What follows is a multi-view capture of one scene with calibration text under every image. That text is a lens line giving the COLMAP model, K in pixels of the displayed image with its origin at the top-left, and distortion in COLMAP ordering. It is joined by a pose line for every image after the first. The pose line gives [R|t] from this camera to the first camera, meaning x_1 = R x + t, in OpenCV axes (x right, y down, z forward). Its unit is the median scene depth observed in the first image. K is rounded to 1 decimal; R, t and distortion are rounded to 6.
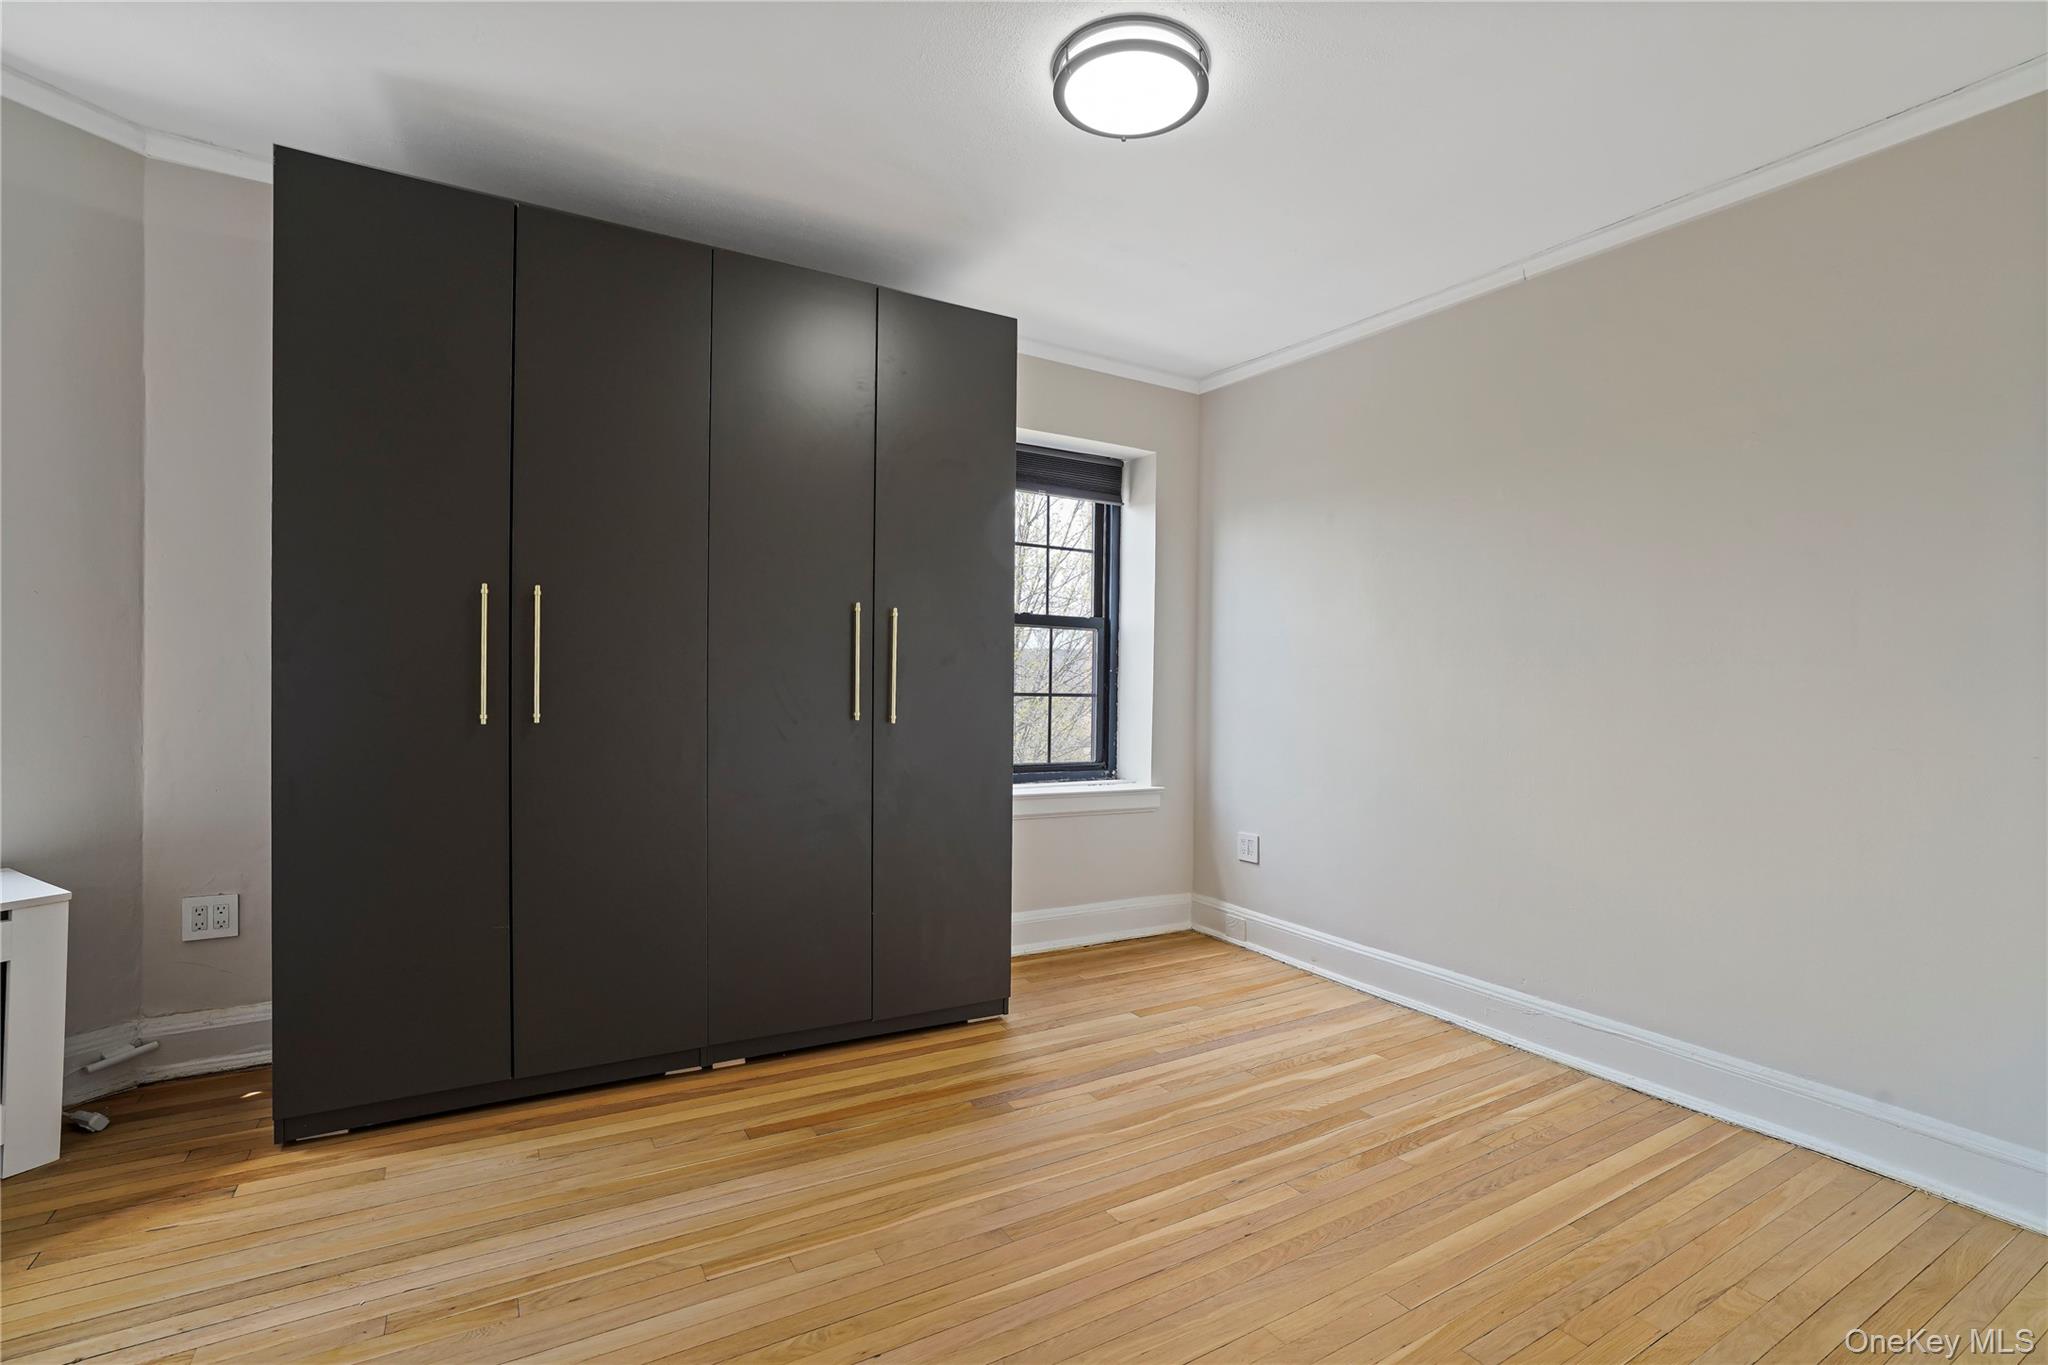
lens RADIAL K [[956.1, 0, 1038.4], [0, 956.1, 692.8], [0, 0, 1]] dist [-0.057125, 0.029031]
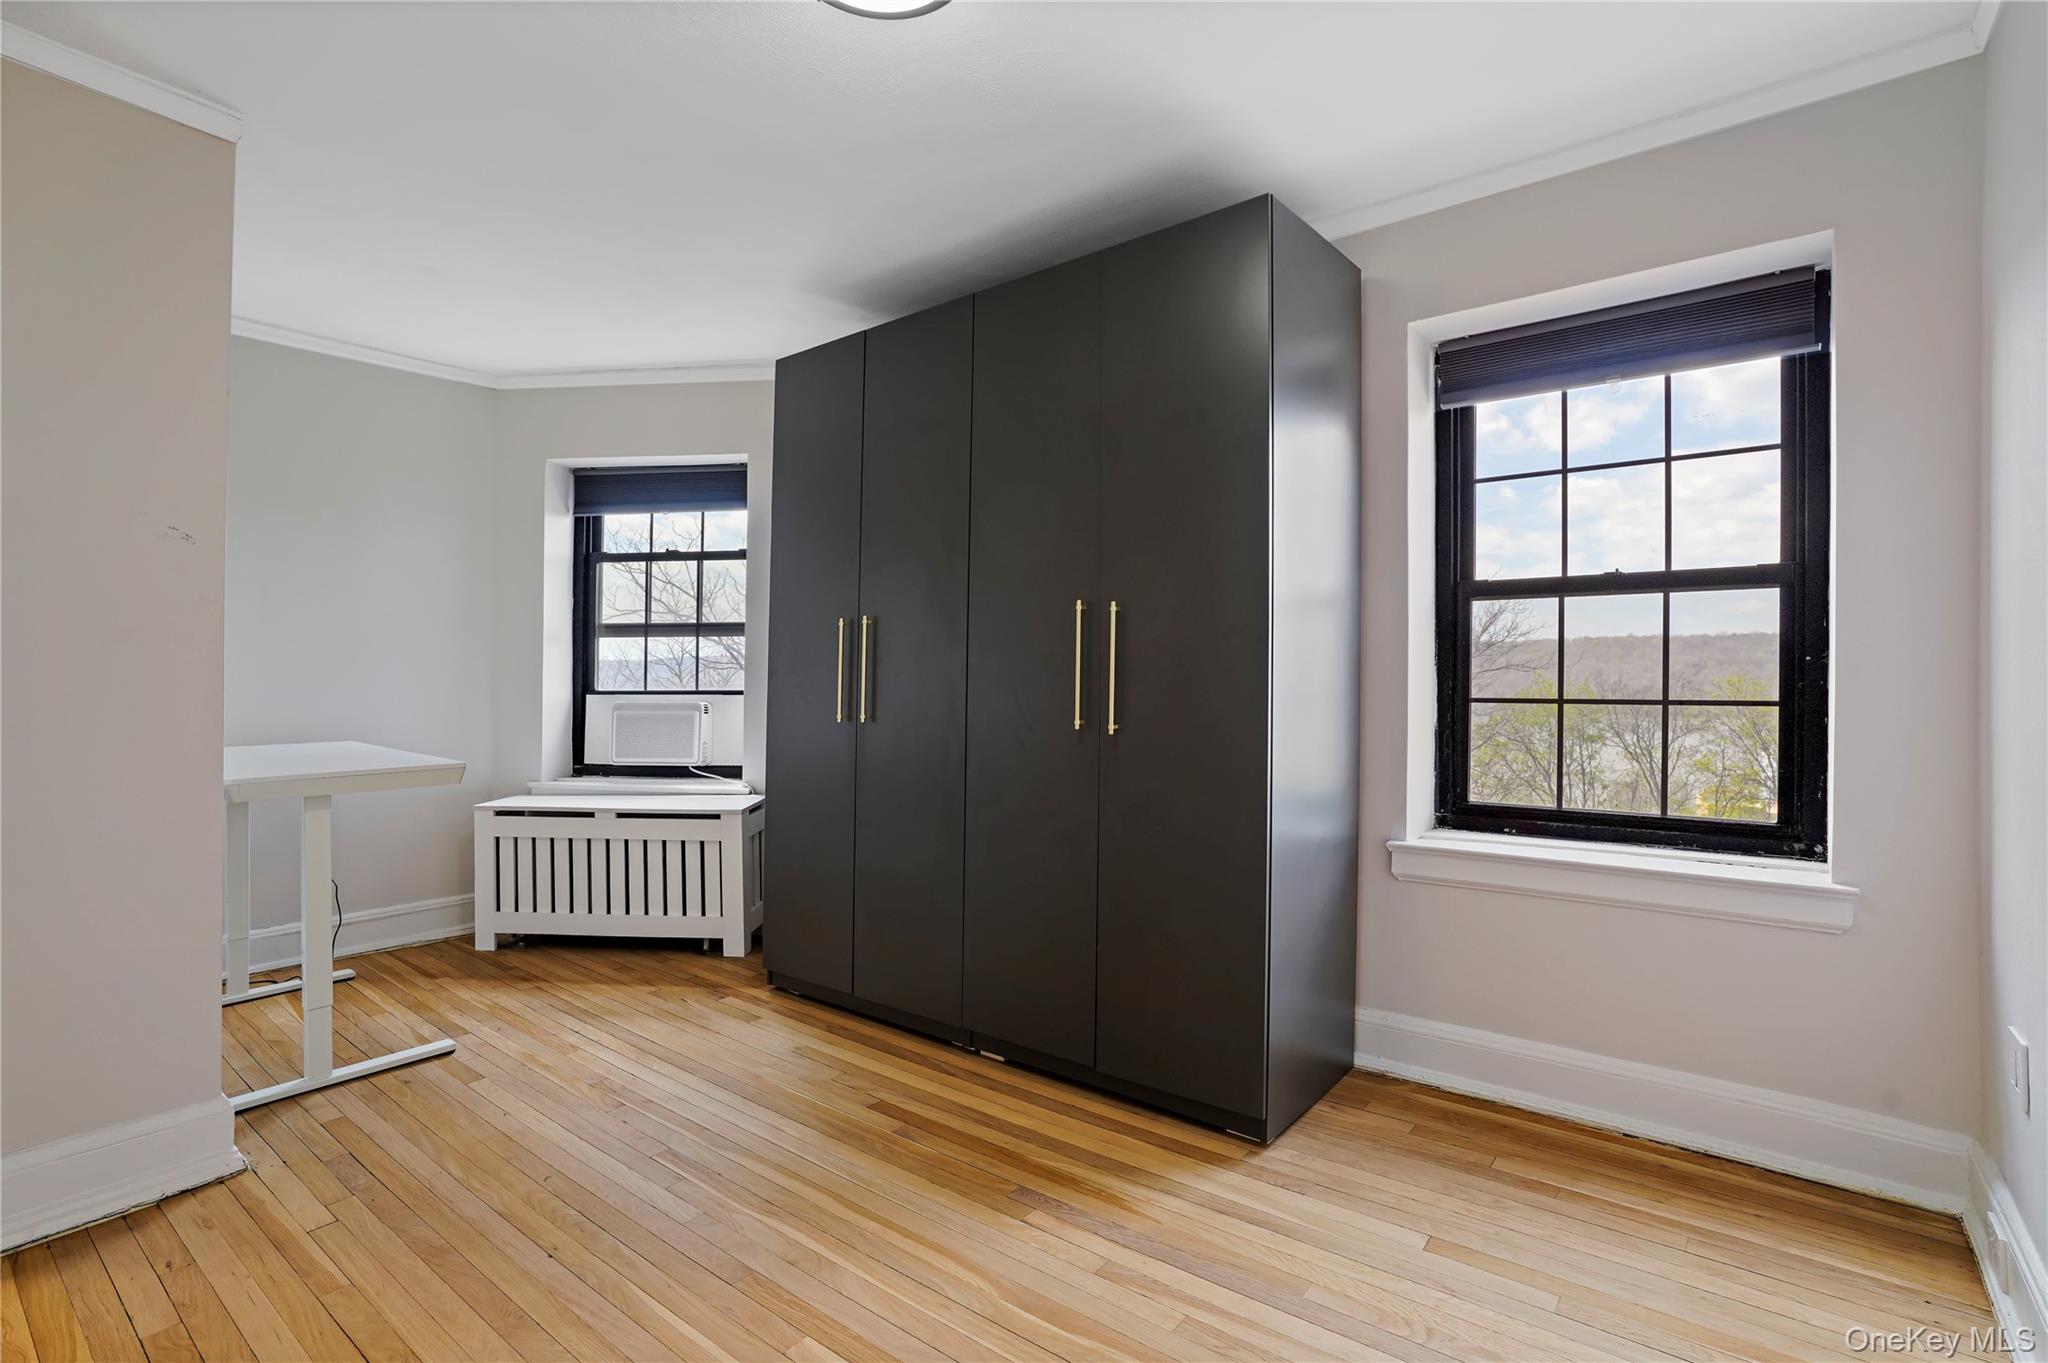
lens RADIAL K [[956.1, 0, 1038.4], [0, 956.1, 691.8], [0, 0, 1]] dist [-0.057125, 0.029031]
pose [[0.348805, -0.008956, -0.937152, 0.638994], [0.000542, 0.999956, -0.009355, -0.001000], [0.937195, 0.002756, 0.348795, 0.636759]]
